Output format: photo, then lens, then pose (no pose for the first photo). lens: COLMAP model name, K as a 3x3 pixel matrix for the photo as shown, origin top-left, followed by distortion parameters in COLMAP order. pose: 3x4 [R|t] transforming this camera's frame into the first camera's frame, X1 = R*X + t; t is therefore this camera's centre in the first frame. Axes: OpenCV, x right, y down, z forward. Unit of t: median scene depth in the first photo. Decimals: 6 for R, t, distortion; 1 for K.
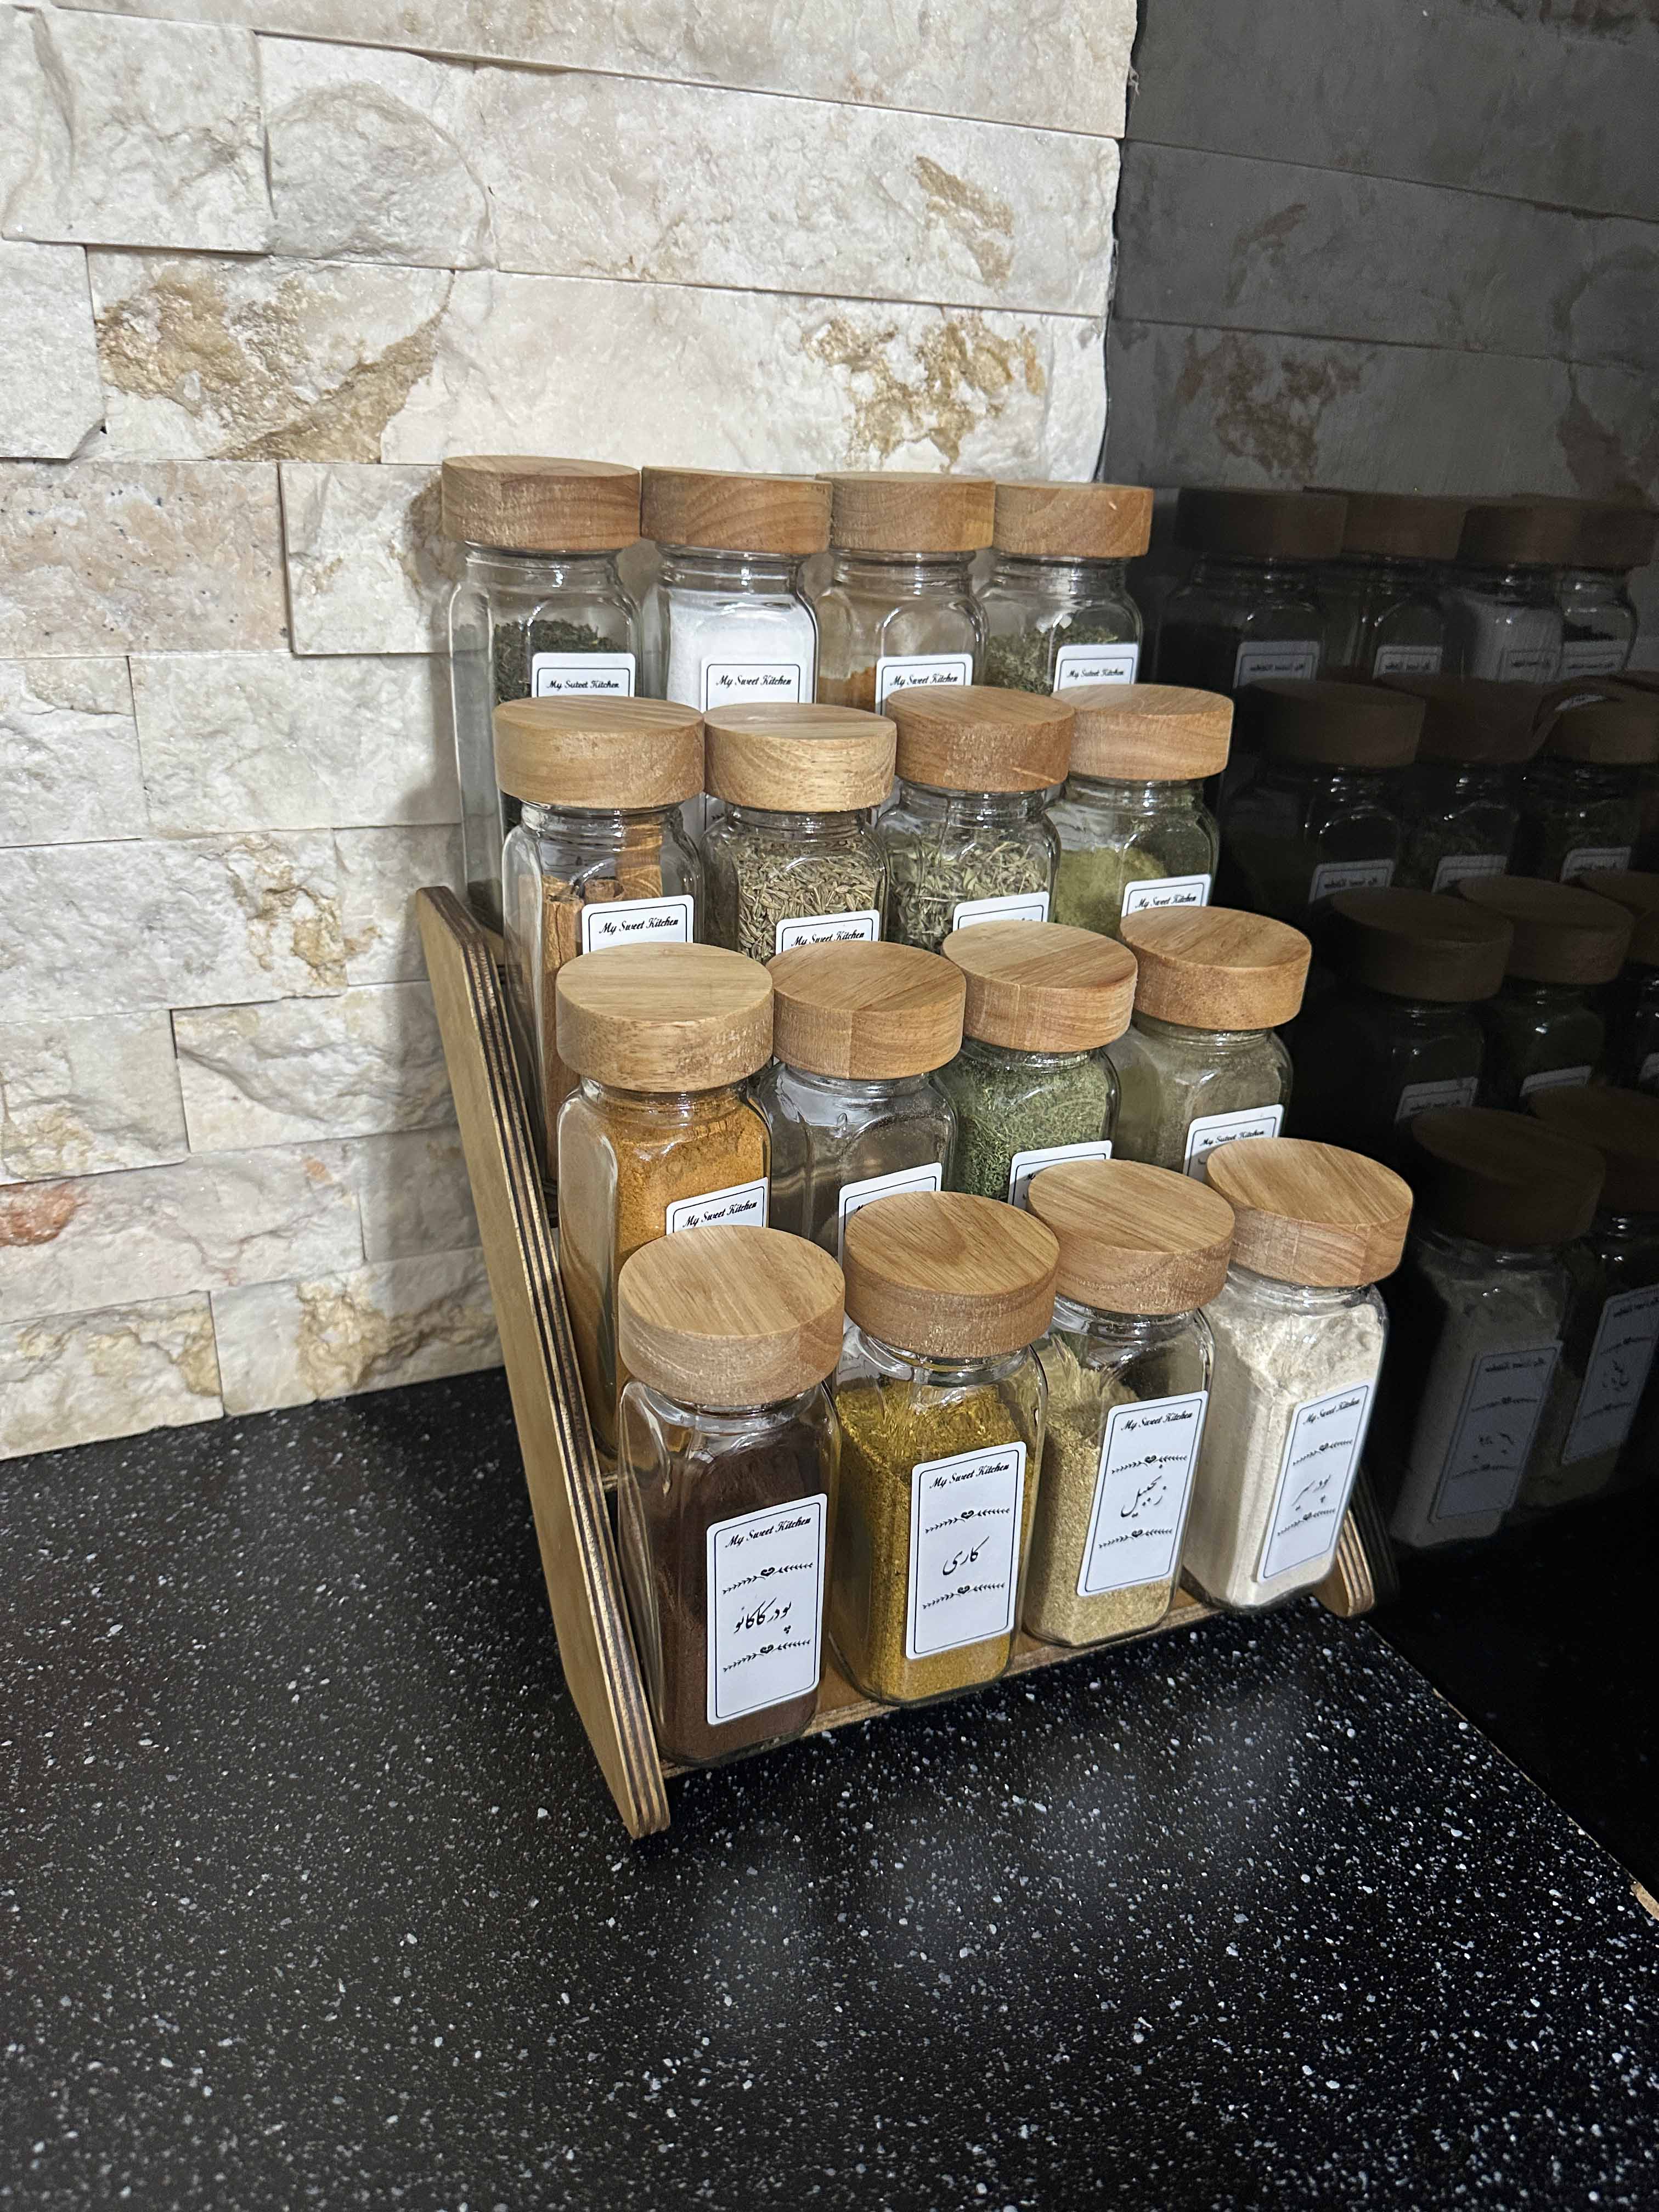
lens RADIAL K [[1611.1, 0, 821.1], [0, 1611.1, 1121.8], [0, 0, 1]] dist [-0.014054, -0.006700]
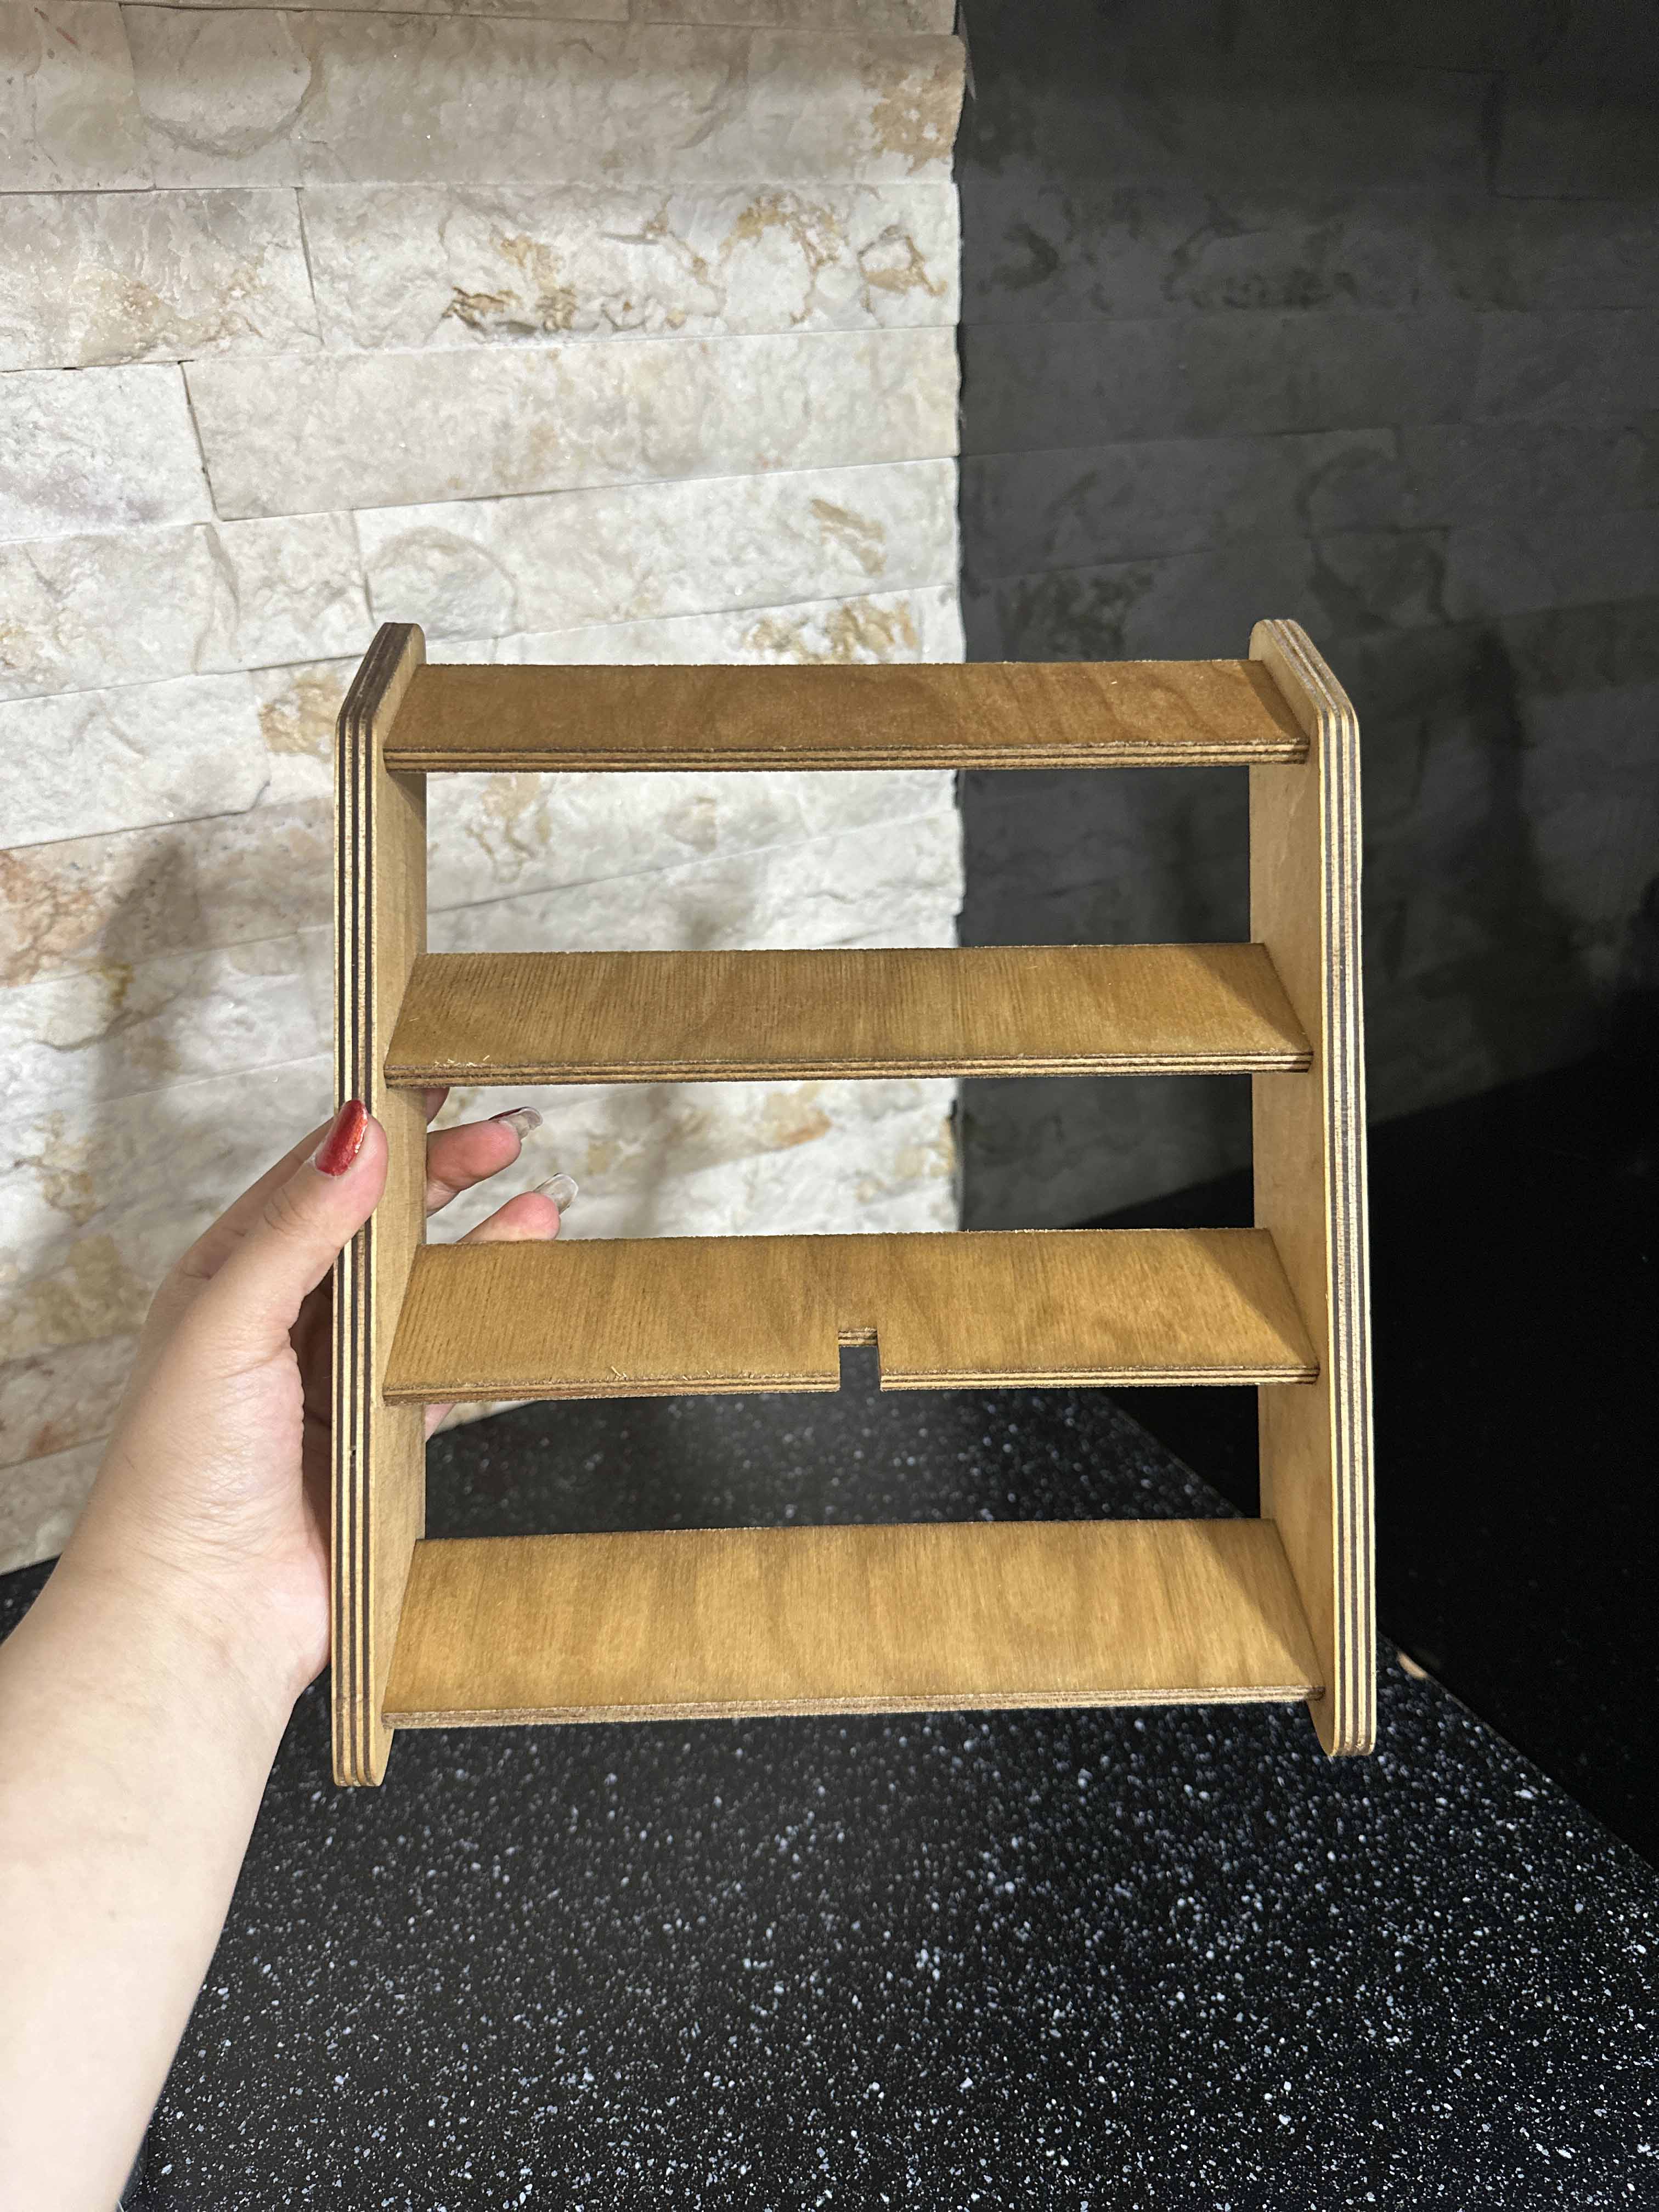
lens RADIAL K [[1611.1, 0, 825.1], [0, 1611.1, 1120.1], [0, 0, 1]] dist [-0.014054, -0.006700]
pose [[0.994035, -0.103601, 0.034076, -0.032858], [0.101876, 0.993591, 0.048973, -0.146039], [-0.038931, -0.045209, 0.998219, -0.439452]]
